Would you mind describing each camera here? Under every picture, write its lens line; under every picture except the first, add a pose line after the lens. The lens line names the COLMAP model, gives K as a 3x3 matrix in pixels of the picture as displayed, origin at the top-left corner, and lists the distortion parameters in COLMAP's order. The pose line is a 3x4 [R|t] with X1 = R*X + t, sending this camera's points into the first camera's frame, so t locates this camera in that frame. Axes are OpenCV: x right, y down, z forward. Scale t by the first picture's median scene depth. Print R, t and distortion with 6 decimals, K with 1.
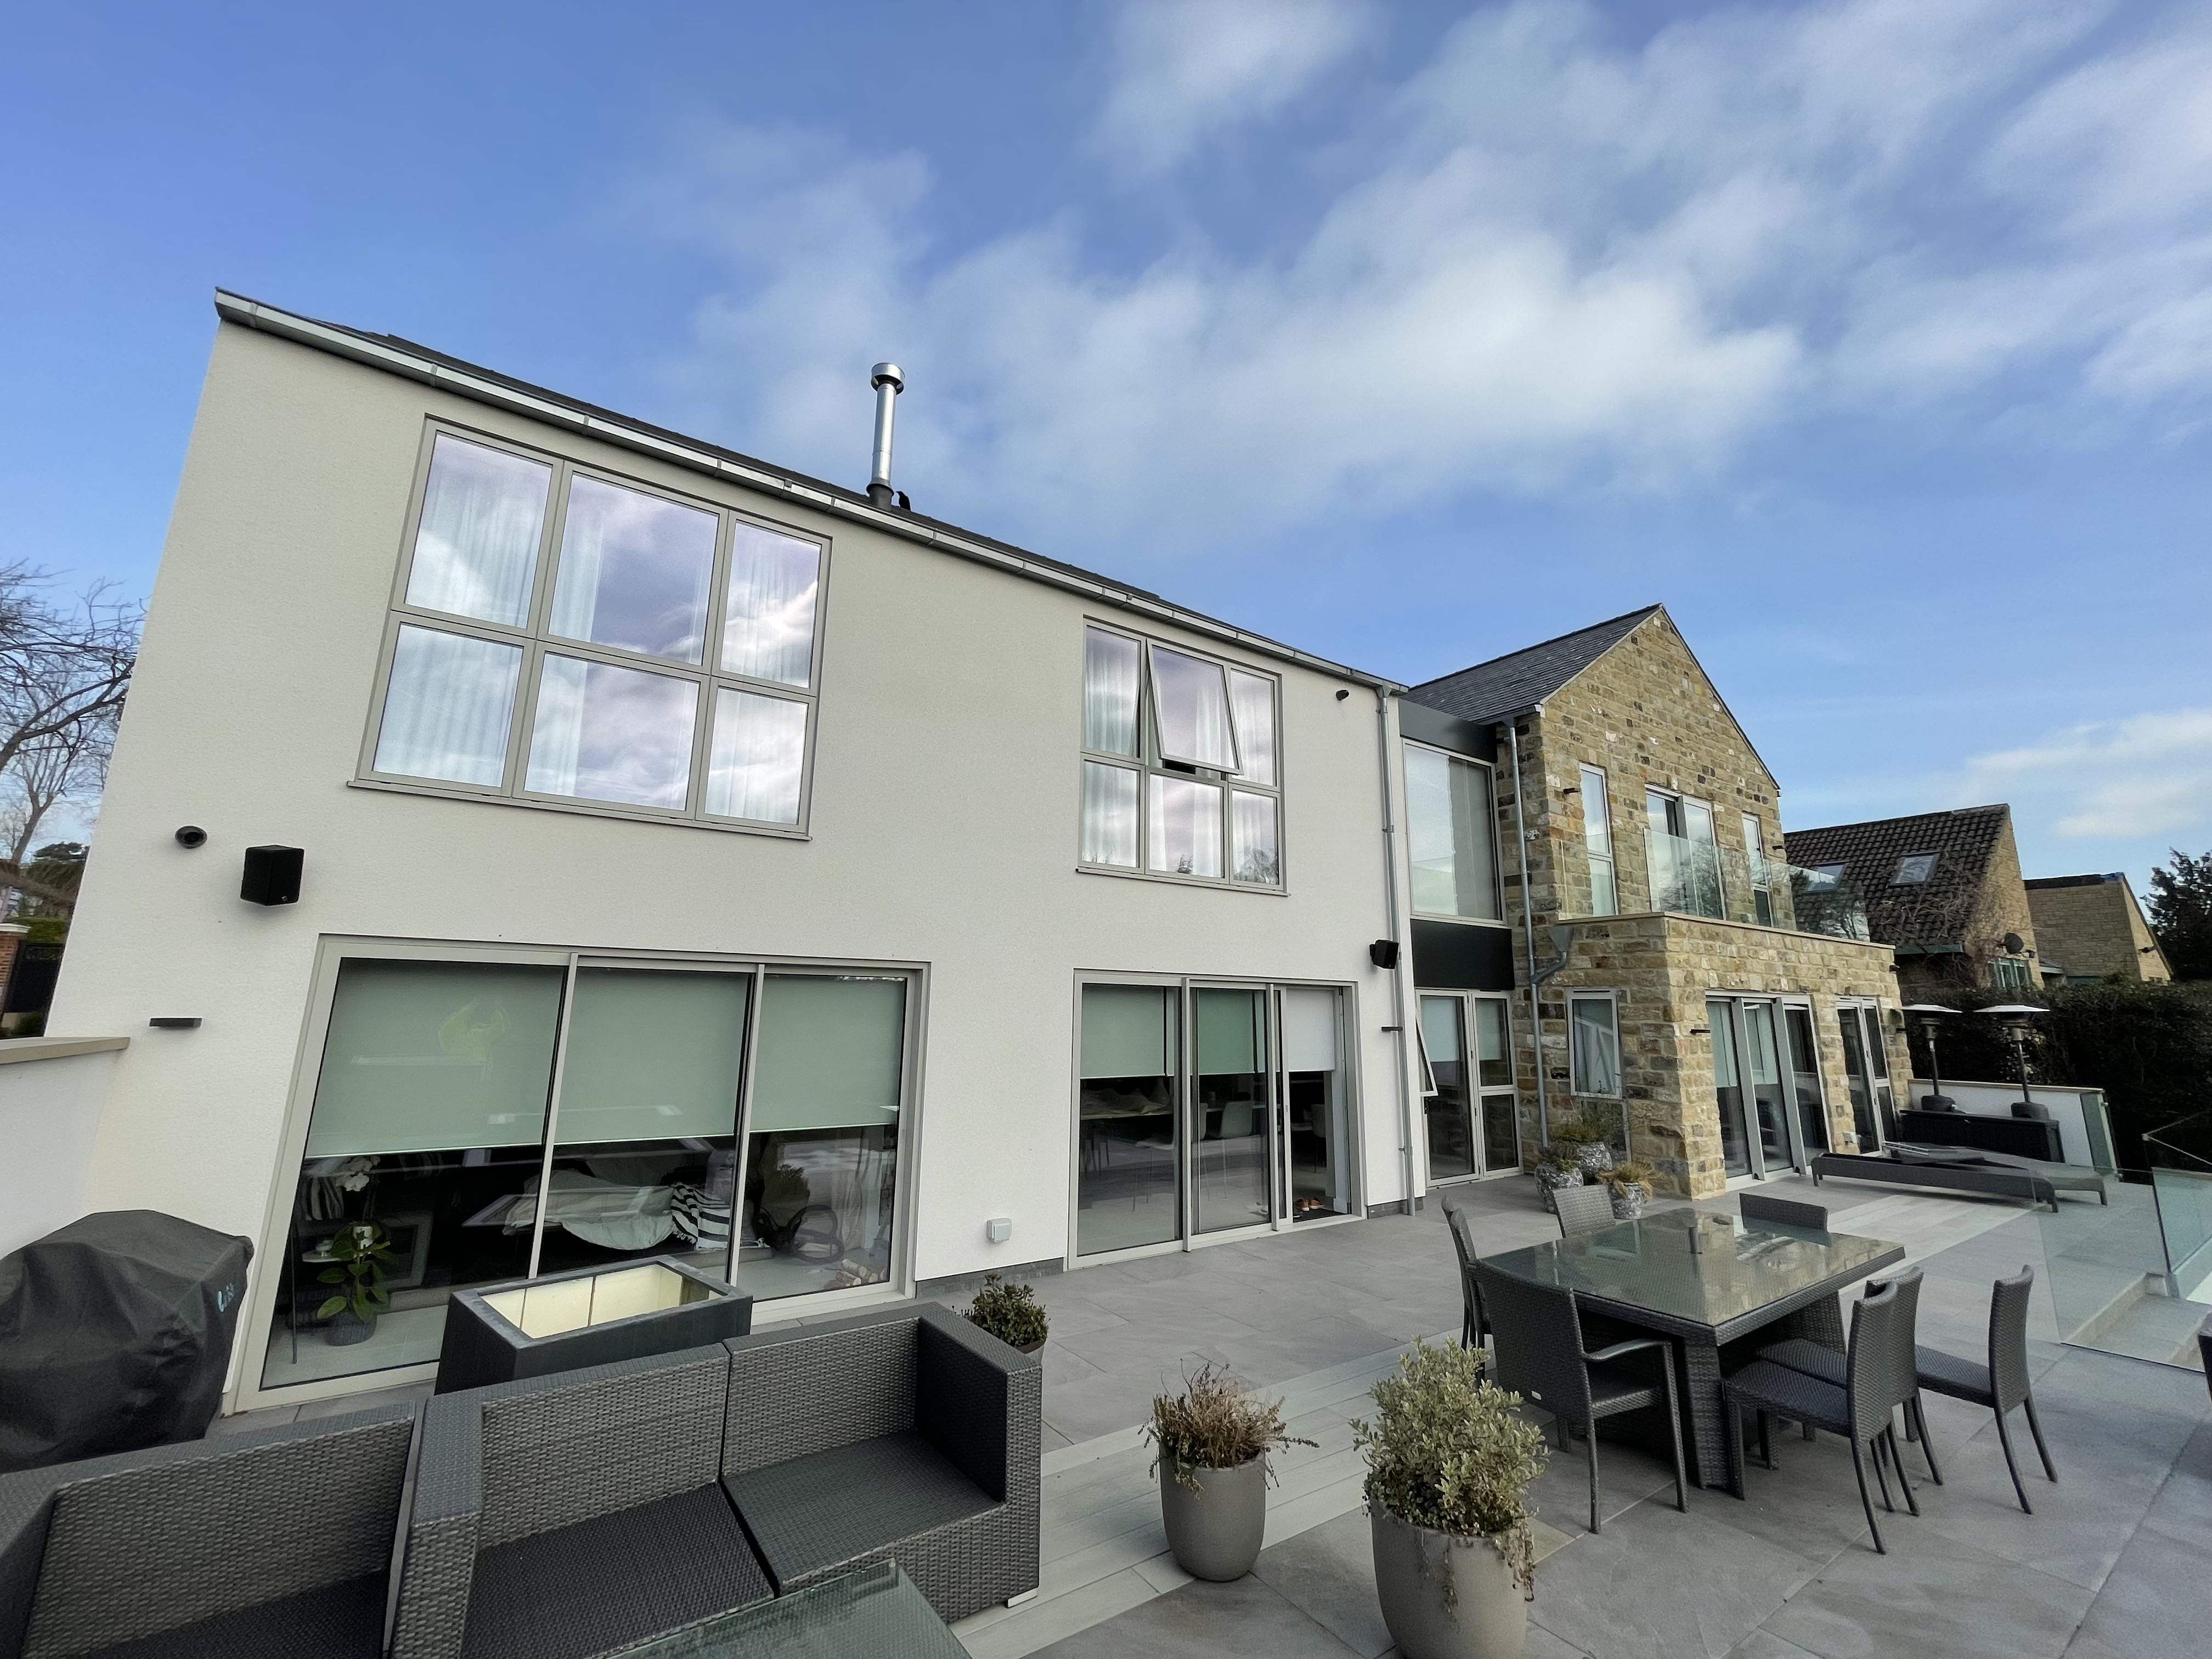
lens RADIAL K [[890.8, 0, 1118.0], [0, 890.8, 841.0], [0, 0, 1]] dist [-0.001559, 0.000865]
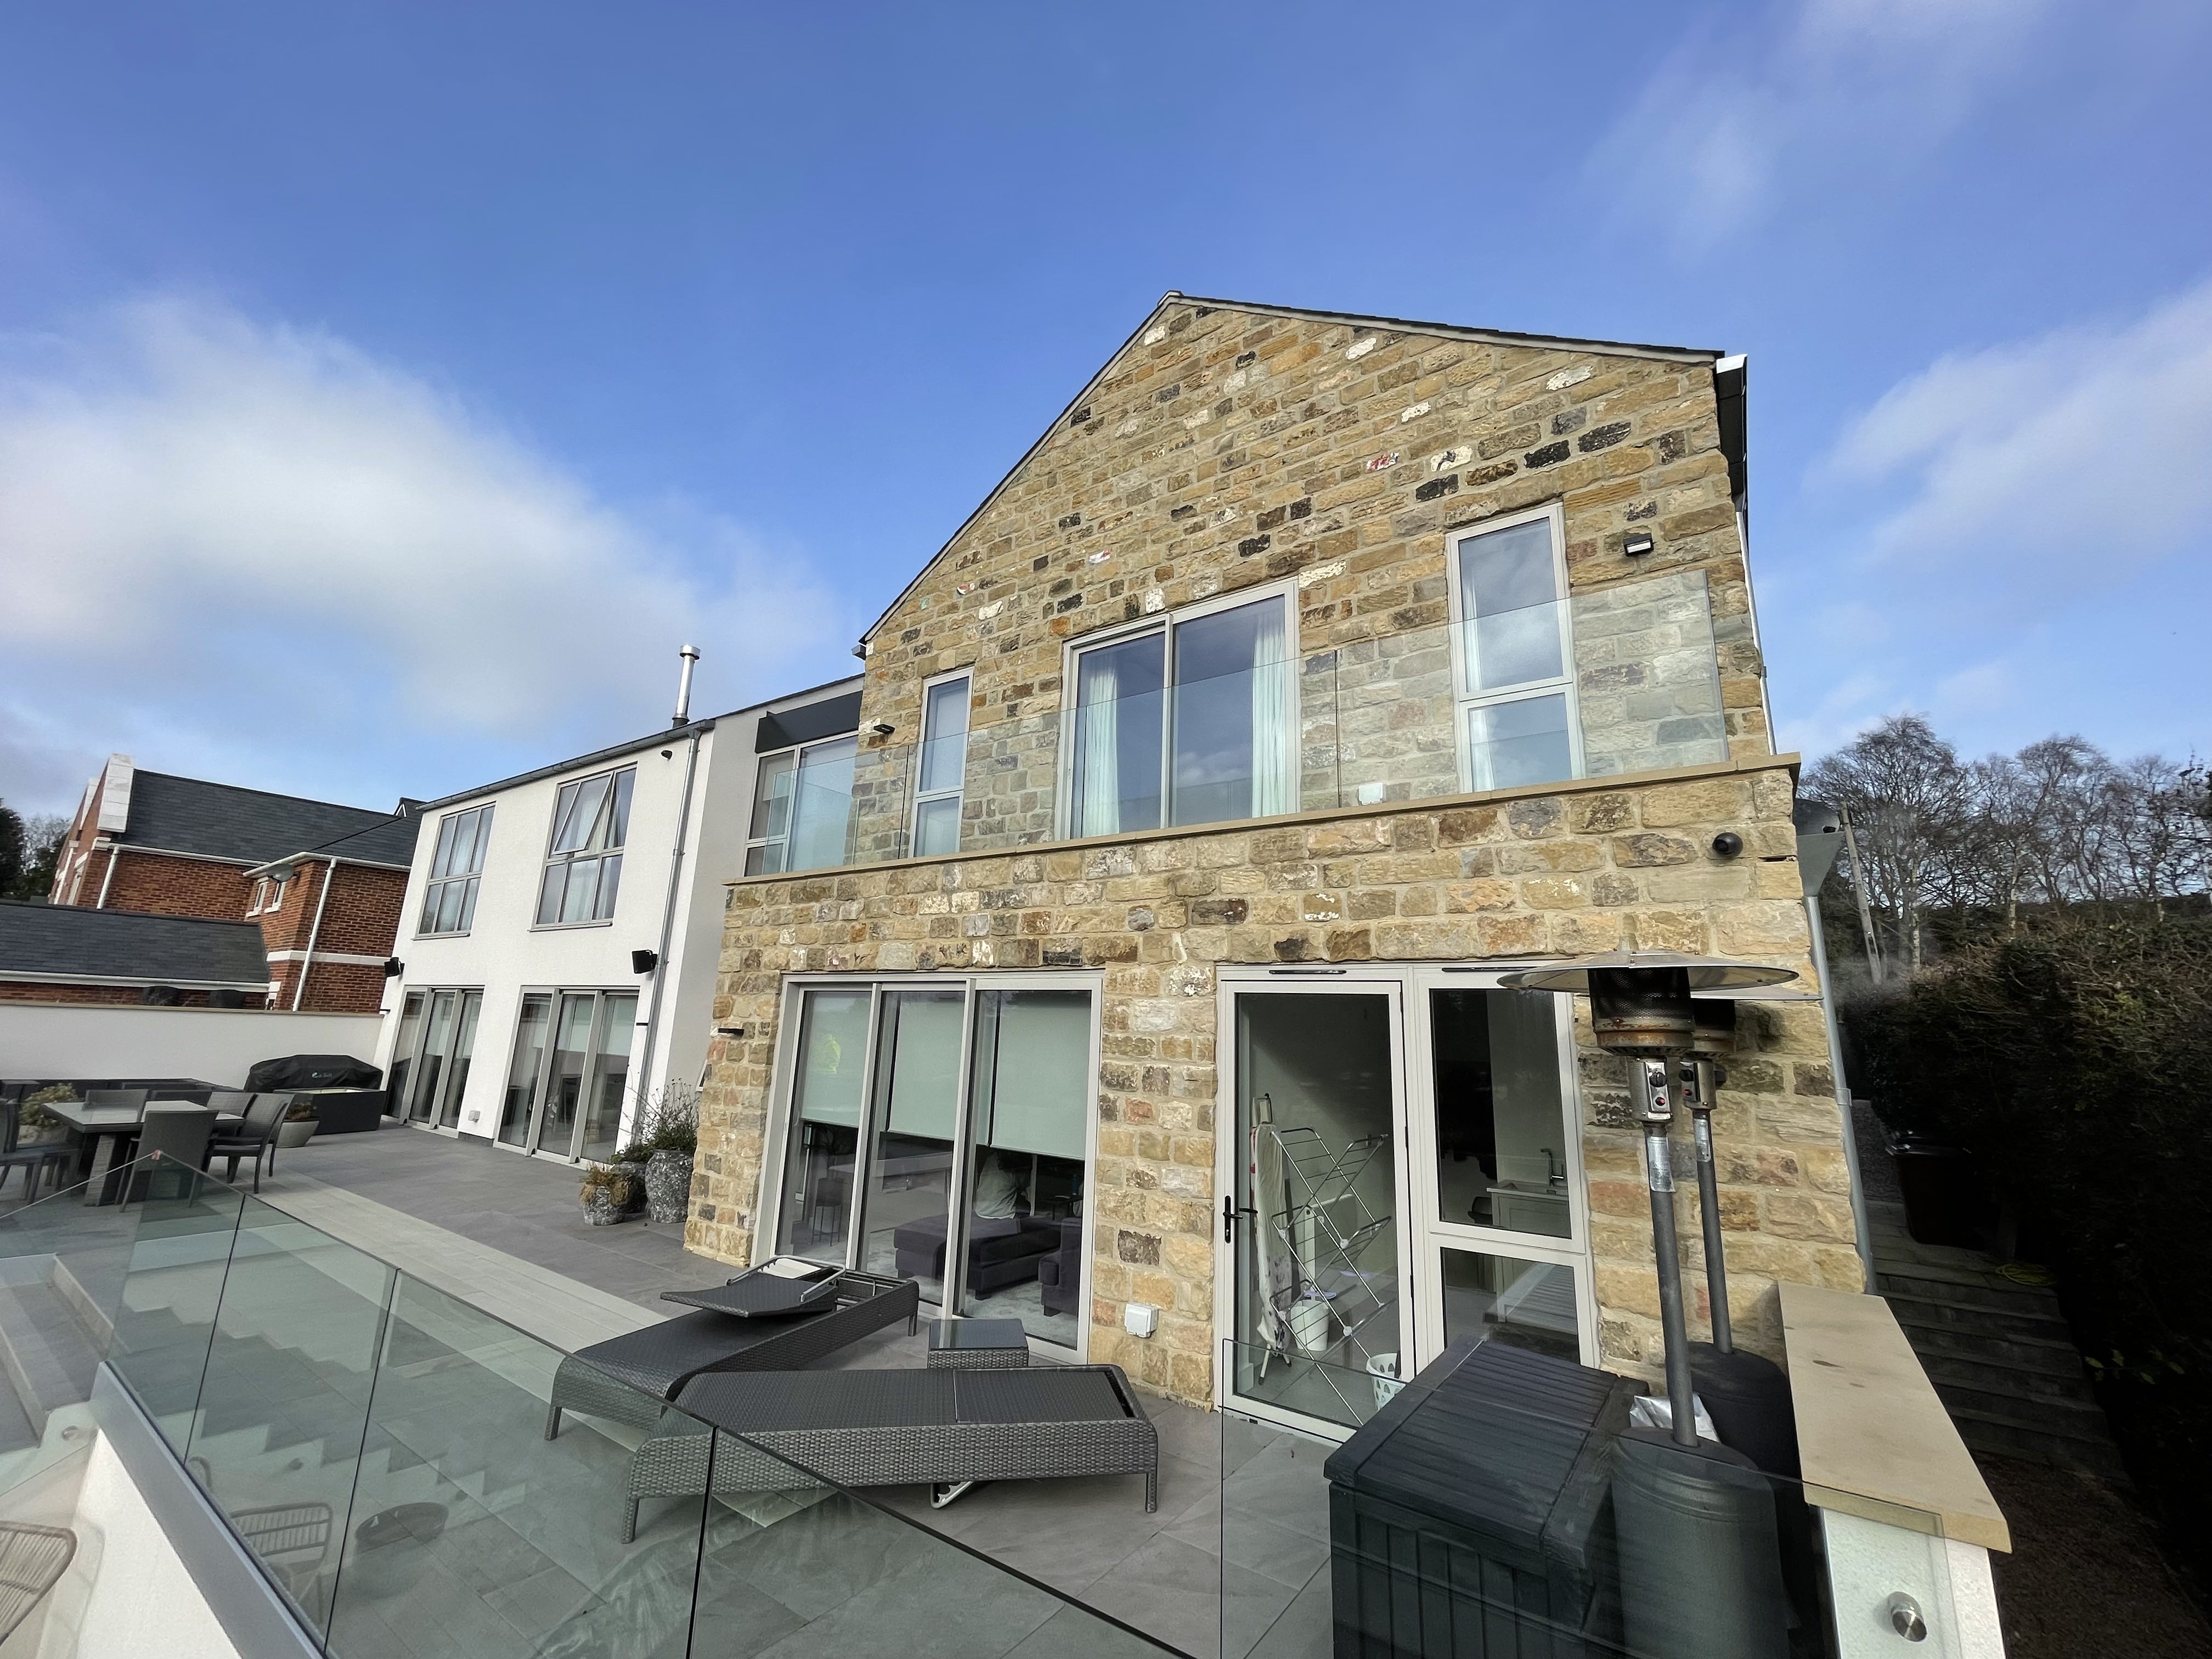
lens RADIAL K [[890.8, 0, 1150.5], [0, 890.8, 848.9], [0, 0, 1]] dist [-0.001559, 0.000865]
pose [[0.368605, -0.187942, -0.910389, 1.683338], [0.147053, 0.978806, -0.142526, 0.251425], [0.917881, -0.081339, 0.388431, 1.182571]]
